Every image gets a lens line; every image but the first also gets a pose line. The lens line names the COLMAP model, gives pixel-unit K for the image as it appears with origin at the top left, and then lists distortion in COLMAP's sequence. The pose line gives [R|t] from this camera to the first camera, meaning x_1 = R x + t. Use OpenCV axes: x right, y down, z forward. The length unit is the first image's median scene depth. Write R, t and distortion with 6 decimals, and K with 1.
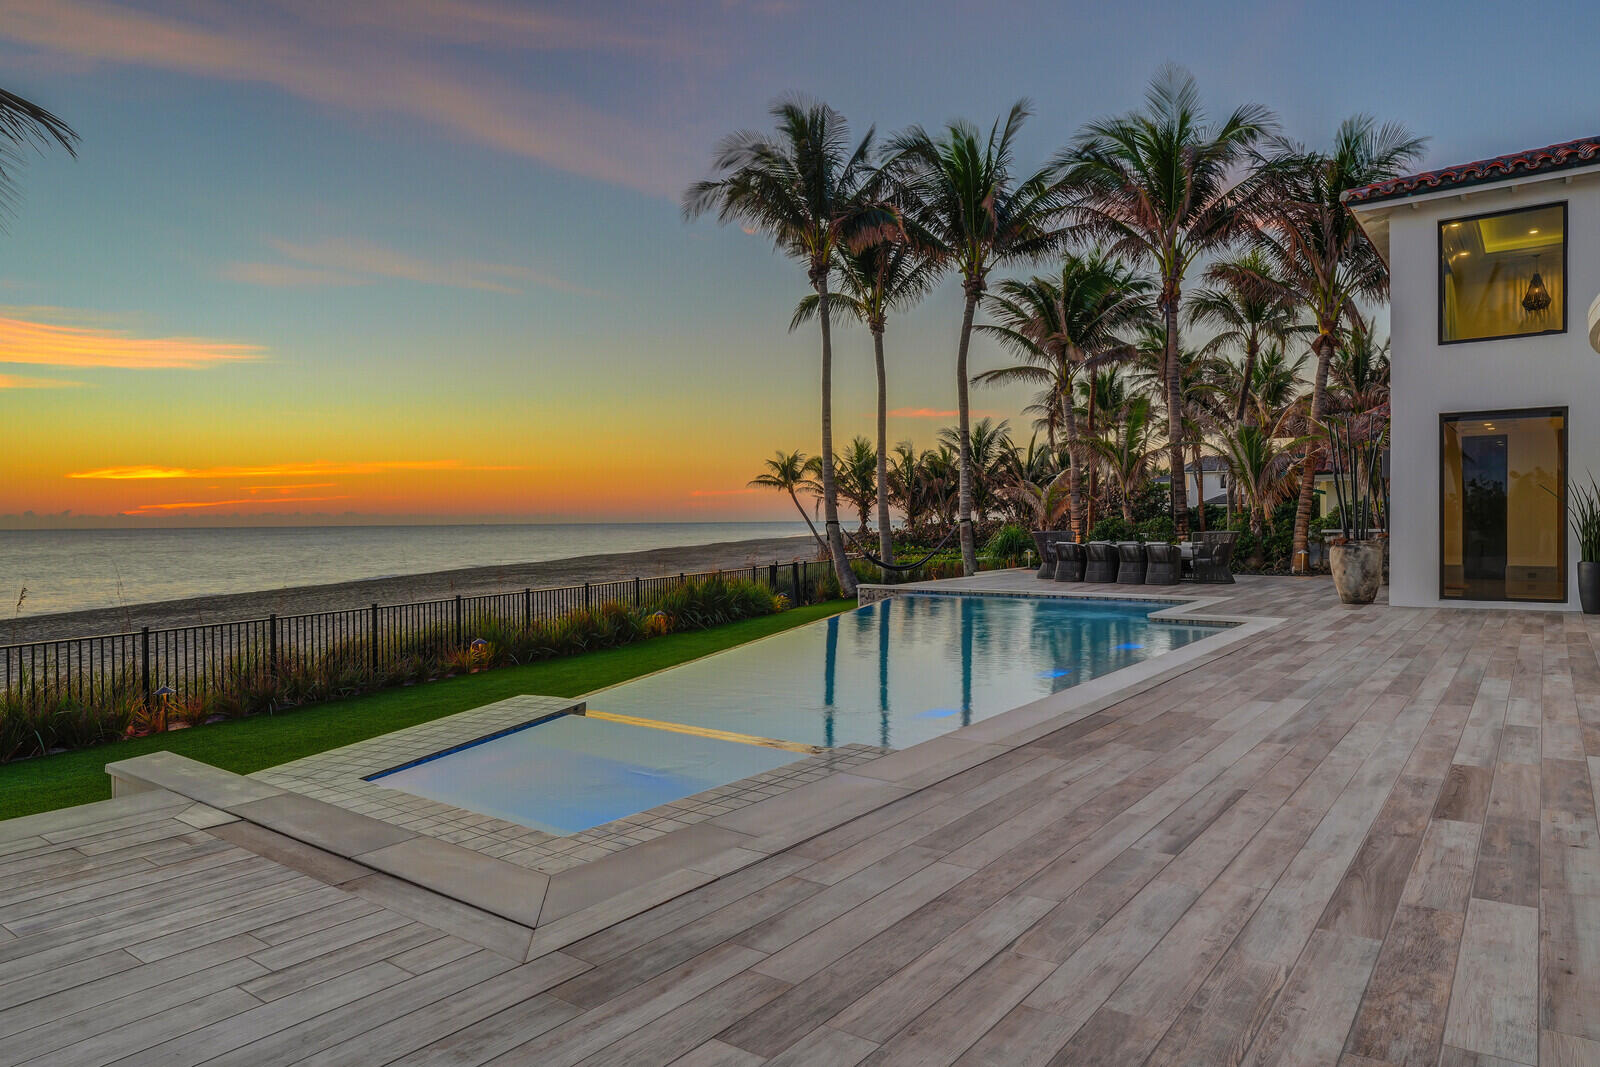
lens RADIAL K [[995.6, 0, 800.0], [0, 995.6, 533.5], [0, 0, 1]] dist [-0.001300, 0.000102]
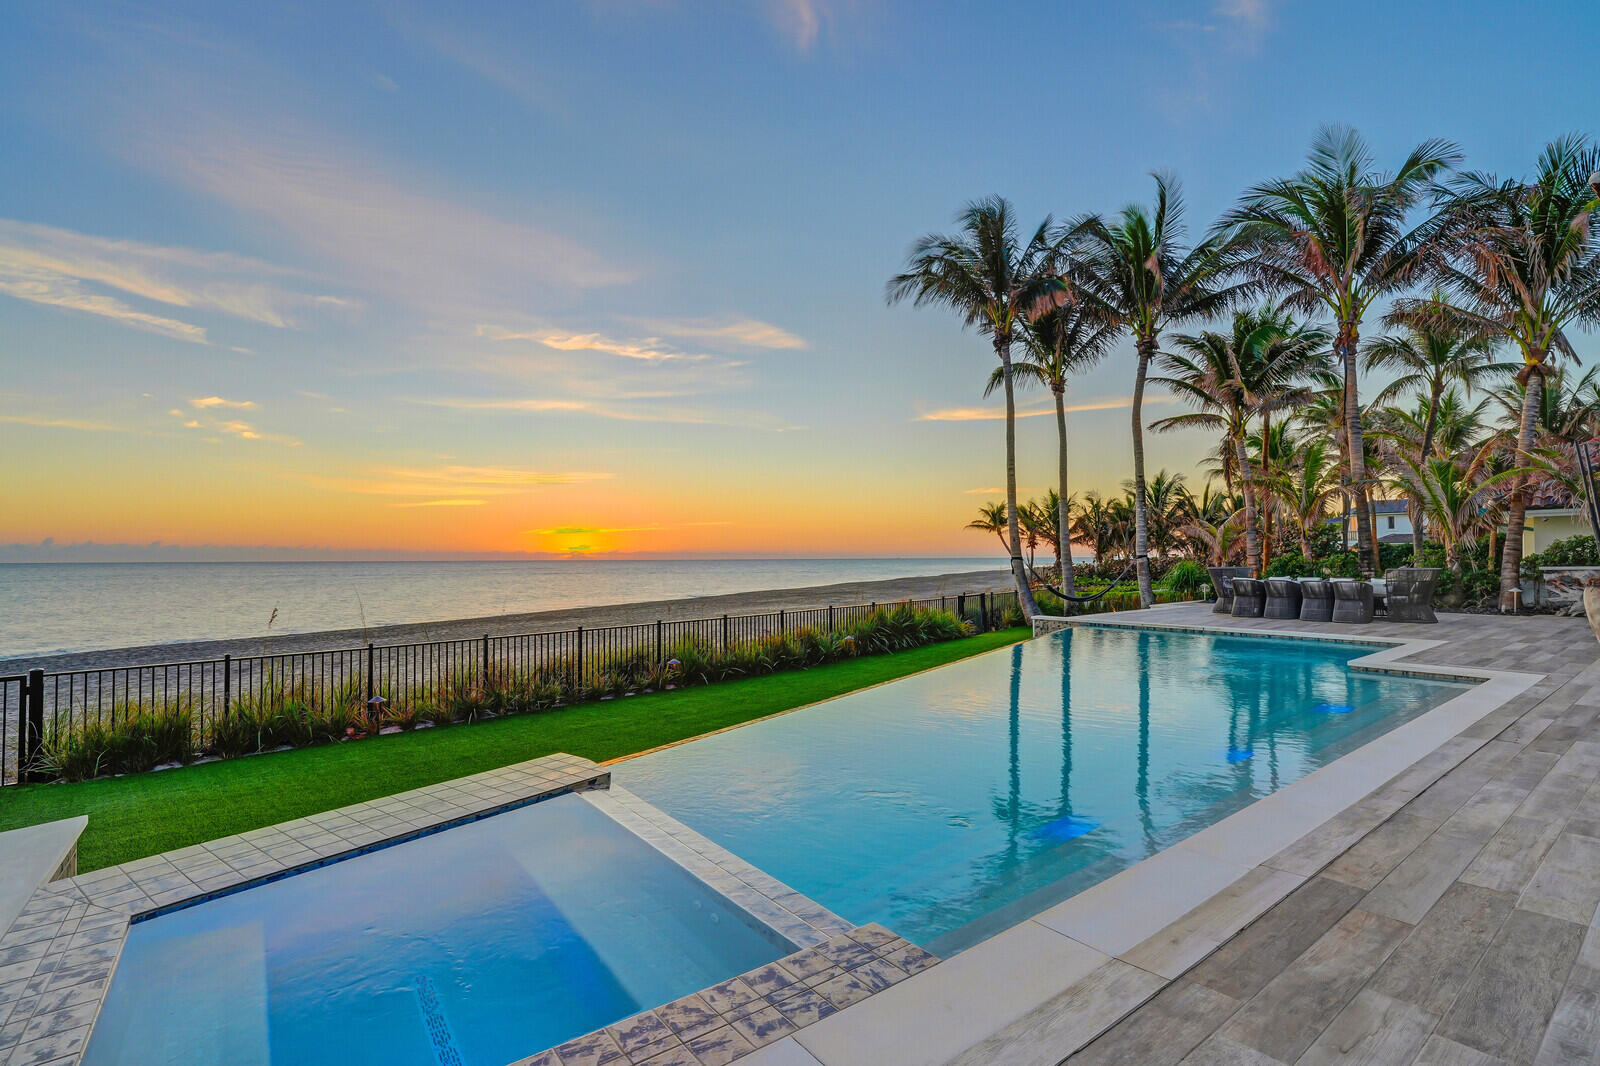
lens RADIAL K [[748.9, 0, 800.0], [0, 748.9, 533.0], [0, 0, 1]] dist [-0.061993, 0.023519]
pose [[0.961700, -0.005466, -0.274051, 0.028833], [-0.006812, 0.999016, -0.043832, -0.001148], [0.274021, 0.044020, 0.960716, 0.119086]]
